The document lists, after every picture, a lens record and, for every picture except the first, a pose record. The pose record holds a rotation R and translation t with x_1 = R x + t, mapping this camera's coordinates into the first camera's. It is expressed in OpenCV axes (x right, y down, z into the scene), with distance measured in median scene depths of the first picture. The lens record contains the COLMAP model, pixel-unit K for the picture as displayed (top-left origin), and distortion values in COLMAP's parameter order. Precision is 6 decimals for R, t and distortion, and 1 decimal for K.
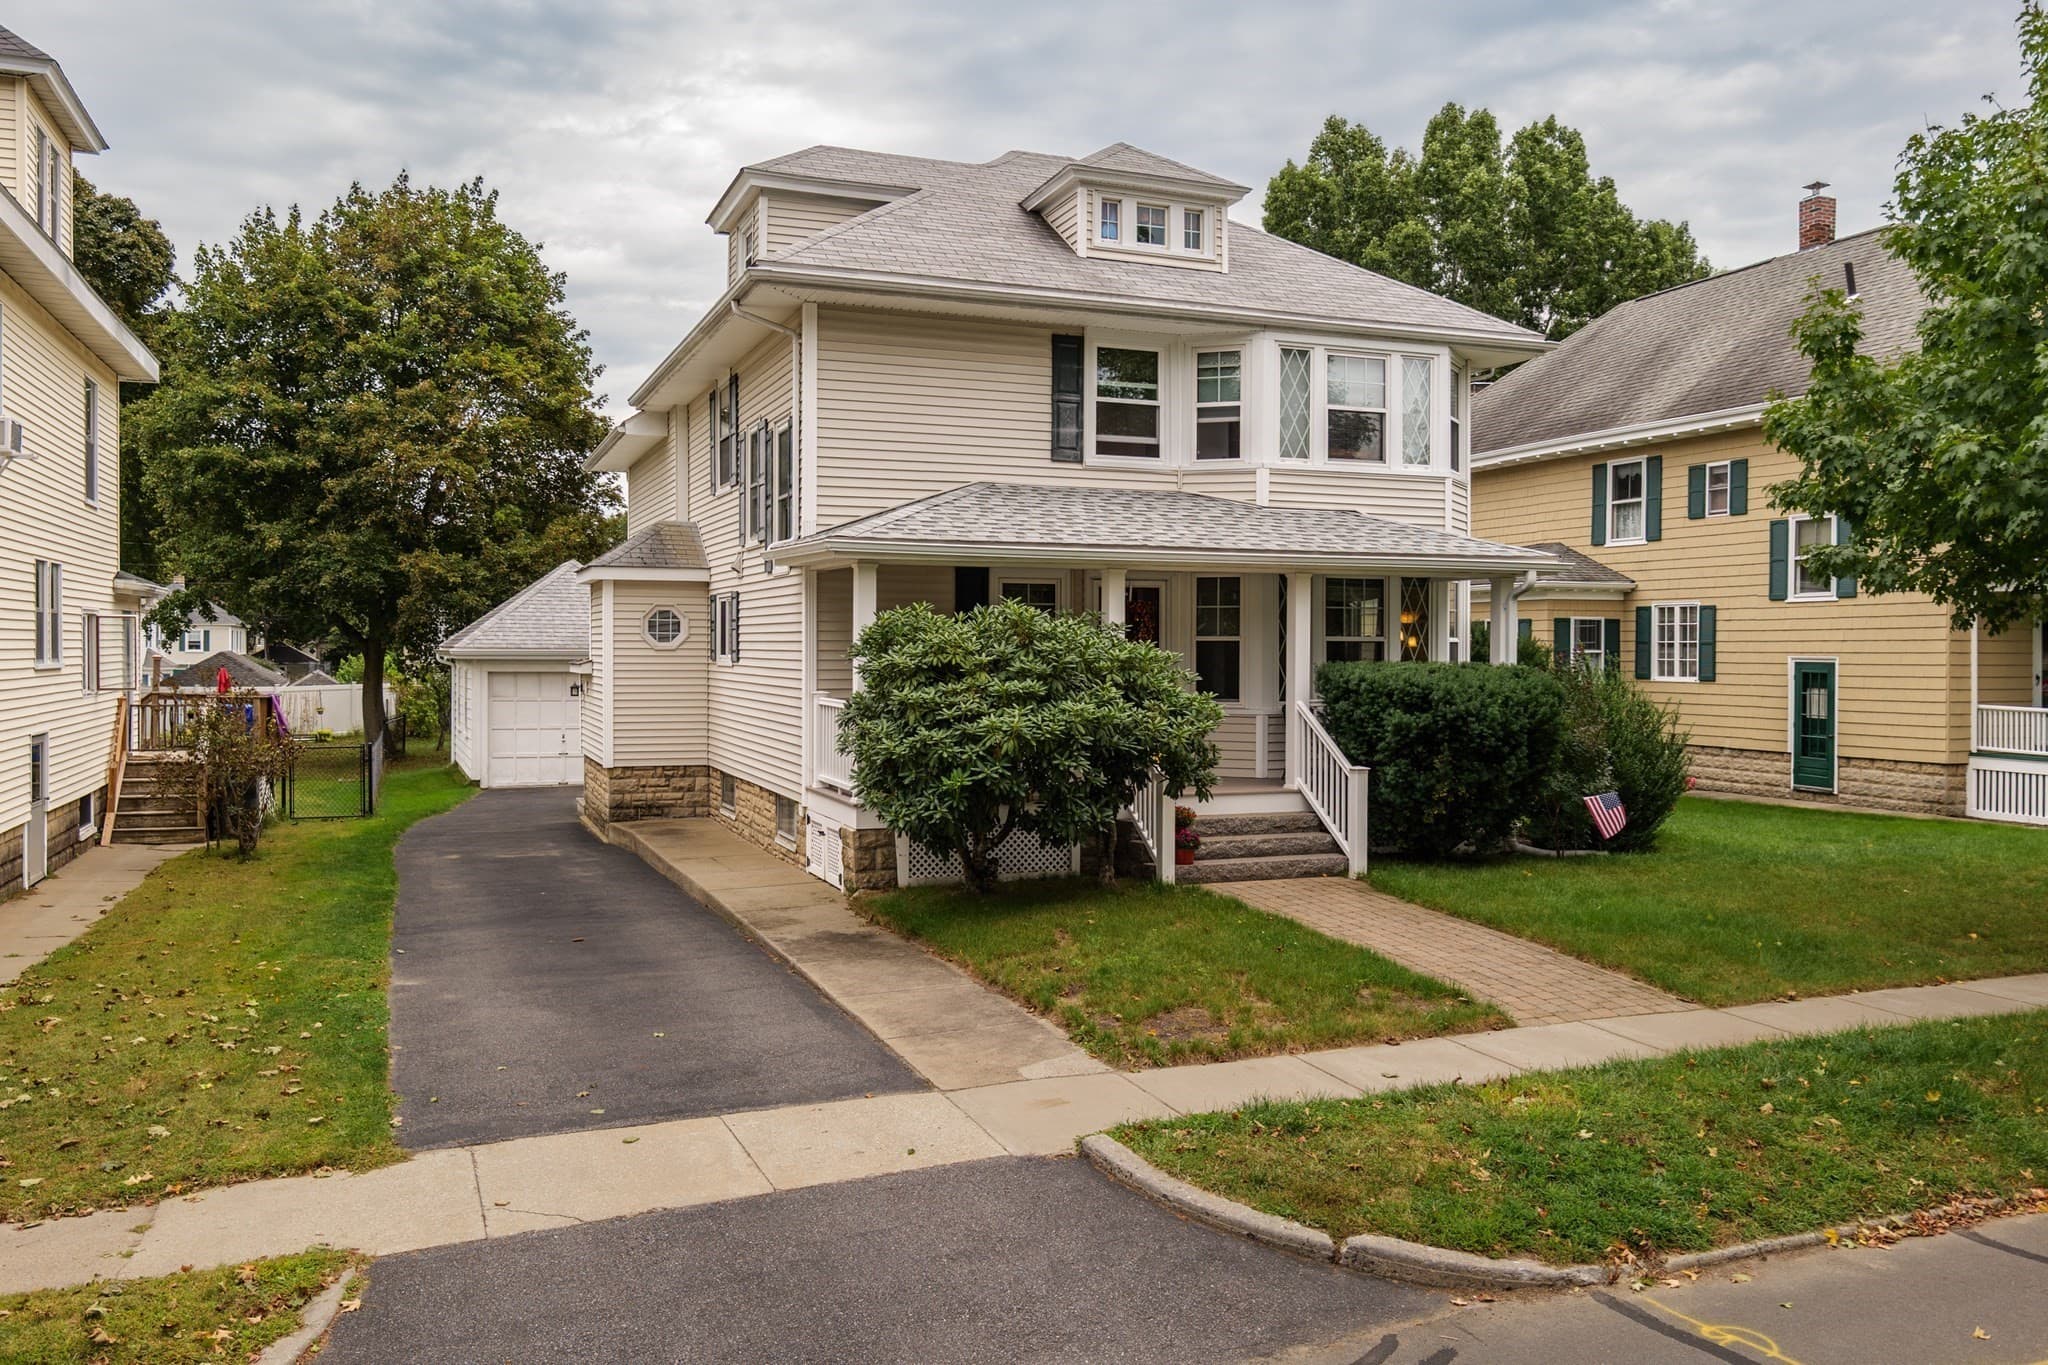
lens RADIAL K [[1563.3, 0, 1022.9], [0, 1563.3, 656.1], [0, 0, 1]] dist [0.004808, 0.001070]
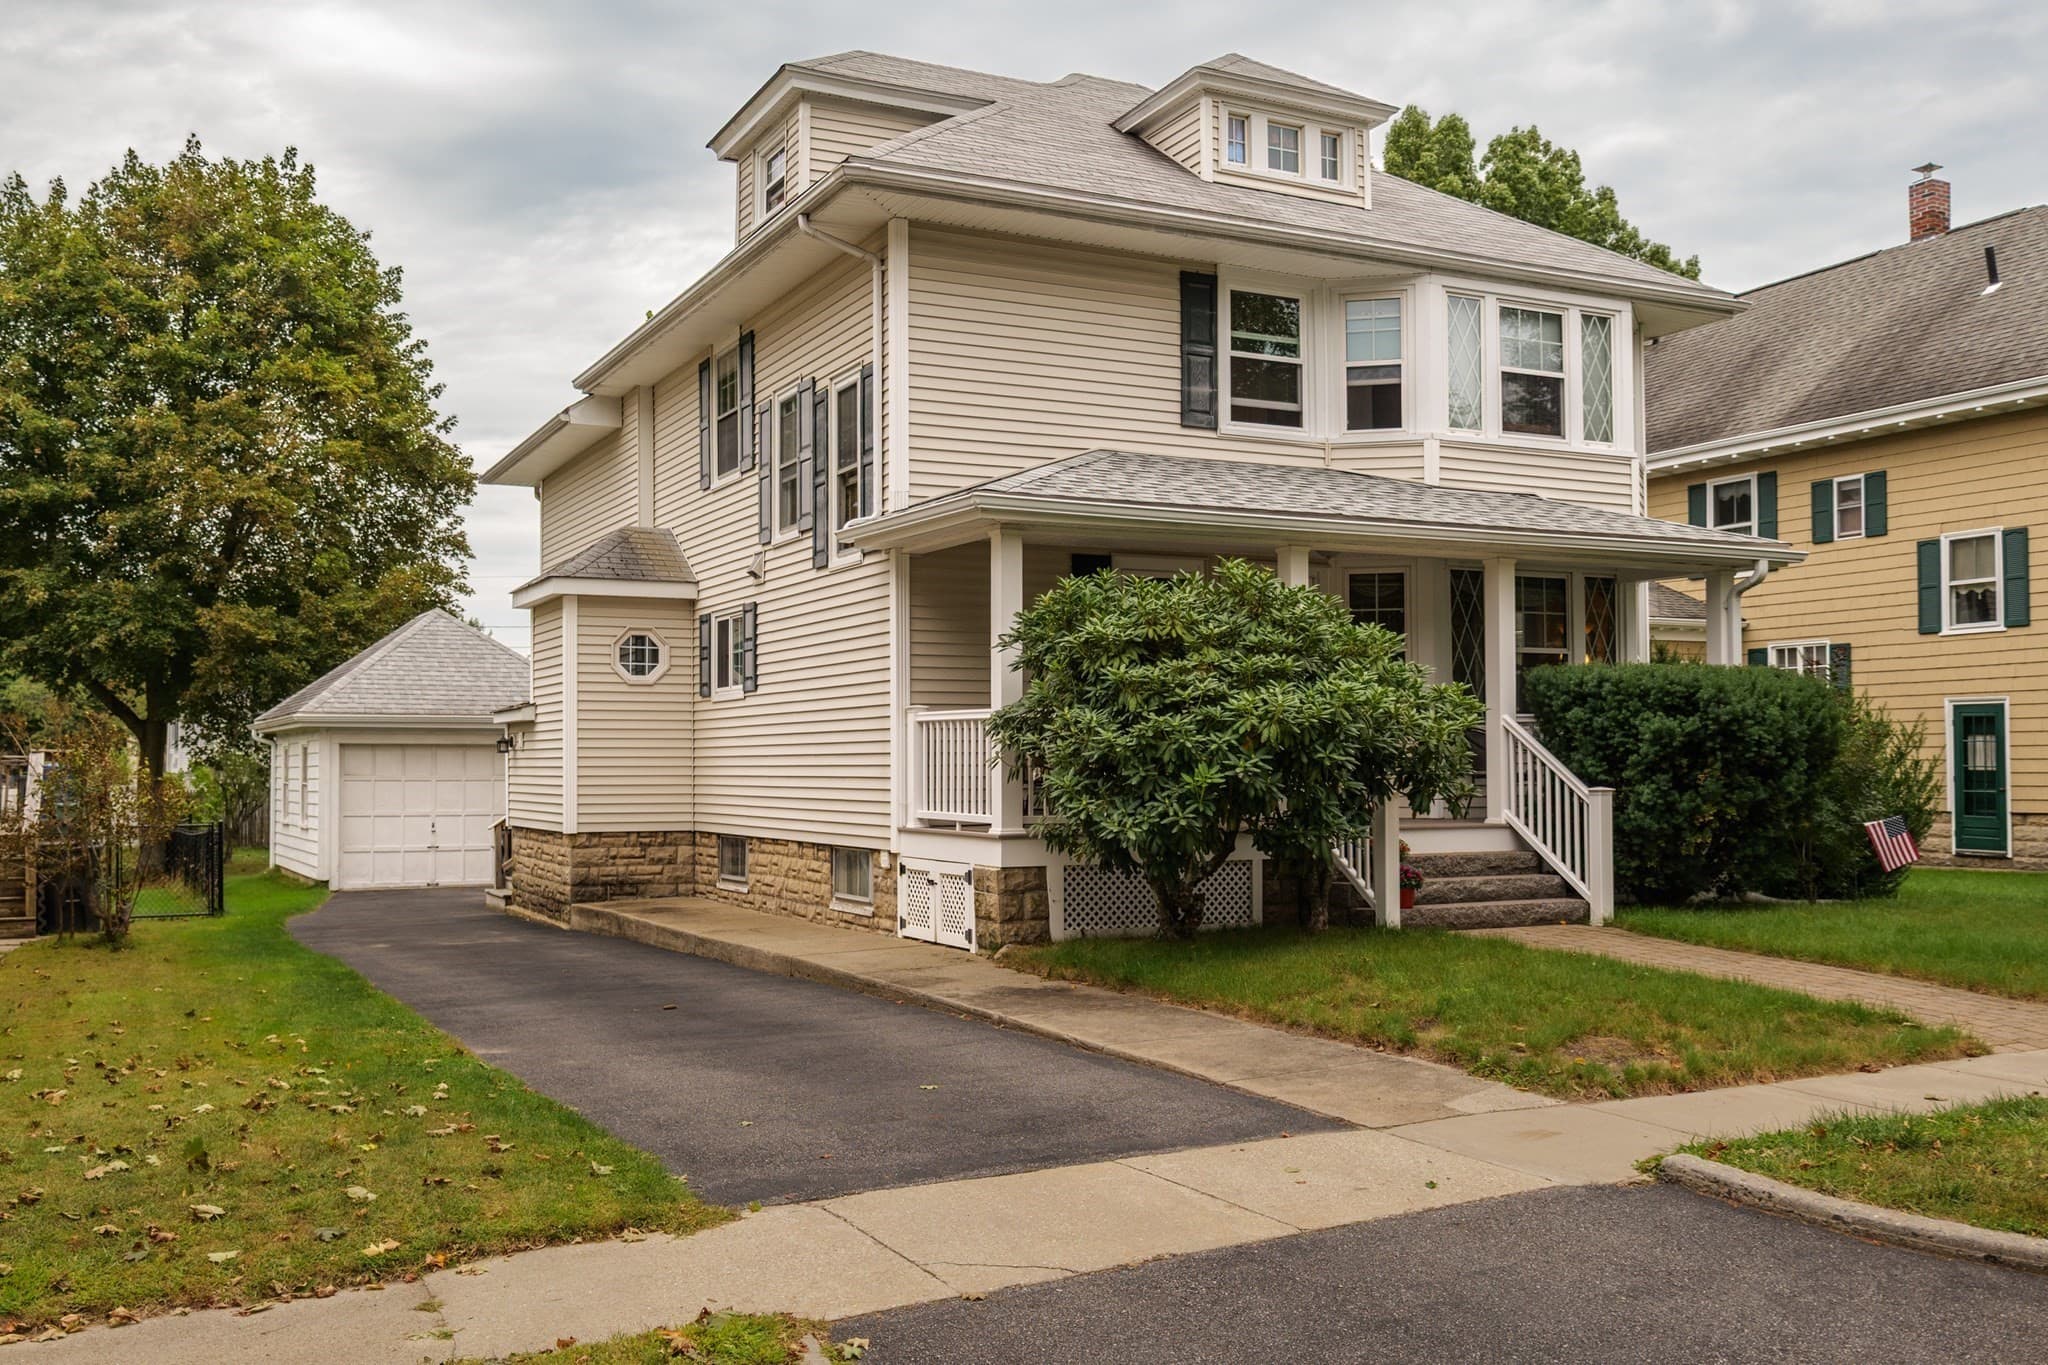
lens RADIAL K [[1840.9, 0, 1021.5], [0, 1840.9, 705.4], [0, 0, 1]] dist [0.002804, 0.018346]
pose [[0.995548, -0.005733, 0.094080, -0.150878], [0.009473, 0.999180, -0.039361, 0.054588], [-0.093777, 0.040077, 0.994786, 0.065492]]
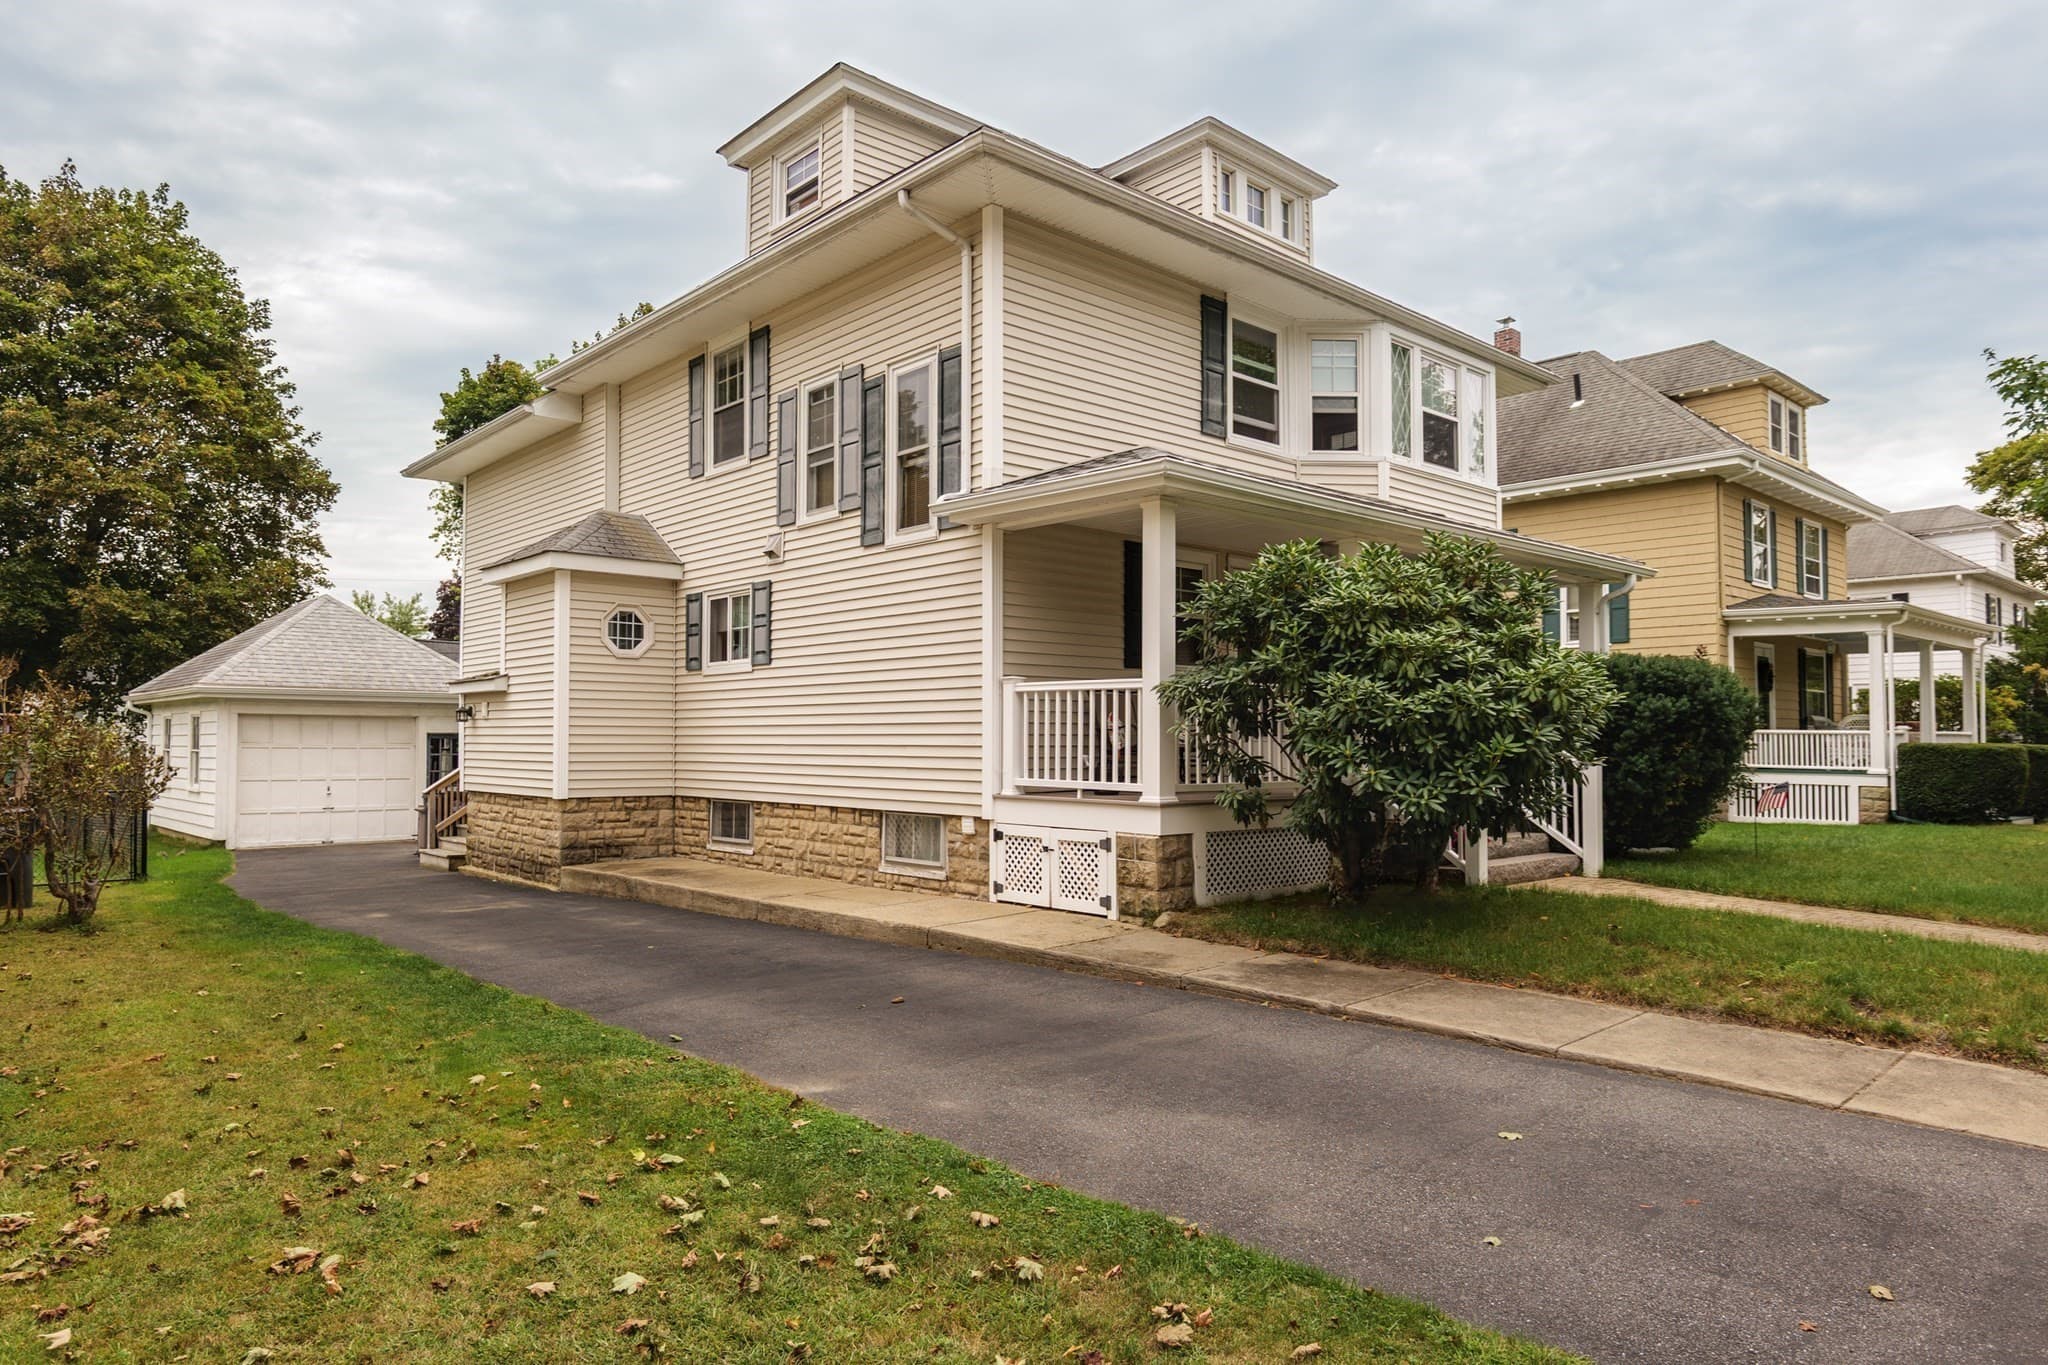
lens RADIAL K [[1266.2, 0, 1017.9], [0, 1266.2, 700.0], [0, 0, 1]] dist [0.000325, -0.000025]
pose [[0.935951, 0.008777, 0.352020, -0.329346], [0.004746, 0.999284, -0.037533, 0.054567], [-0.352098, 0.036800, 0.935240, 0.351760]]
